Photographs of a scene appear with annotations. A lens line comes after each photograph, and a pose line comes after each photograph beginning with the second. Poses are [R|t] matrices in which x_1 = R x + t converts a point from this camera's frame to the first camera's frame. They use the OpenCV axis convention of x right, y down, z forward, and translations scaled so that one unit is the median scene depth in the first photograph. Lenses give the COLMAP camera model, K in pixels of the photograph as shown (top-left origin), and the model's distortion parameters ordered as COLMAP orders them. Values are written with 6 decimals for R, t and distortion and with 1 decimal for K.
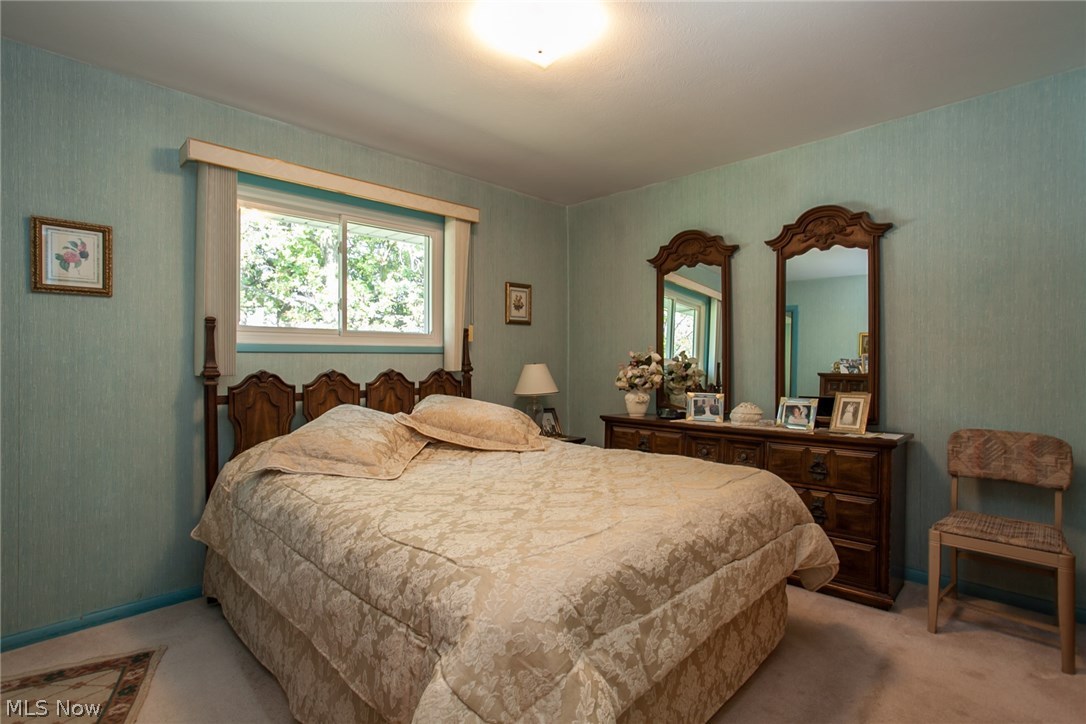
lens RADIAL K [[521.3, 0, 546.2], [0, 521.3, 361.7], [0, 0, 1]] dist [-0.038188, 0.013598]
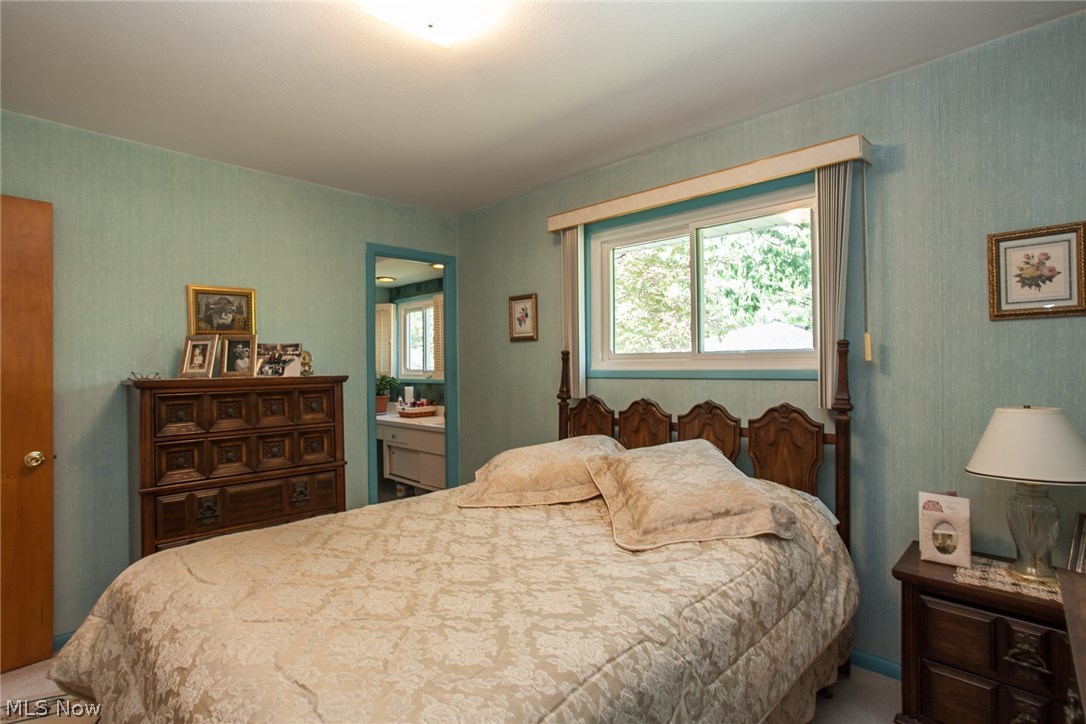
lens RADIAL K [[521.3, 0, 535.8], [0, 521.3, 366.4], [0, 0, 1]] dist [-0.038188, 0.013598]
pose [[0.042099, -0.022441, -0.998861, 0.535655], [-0.014832, 0.999624, -0.023083, -0.015967], [0.999003, 0.015787, 0.041751, 0.783961]]
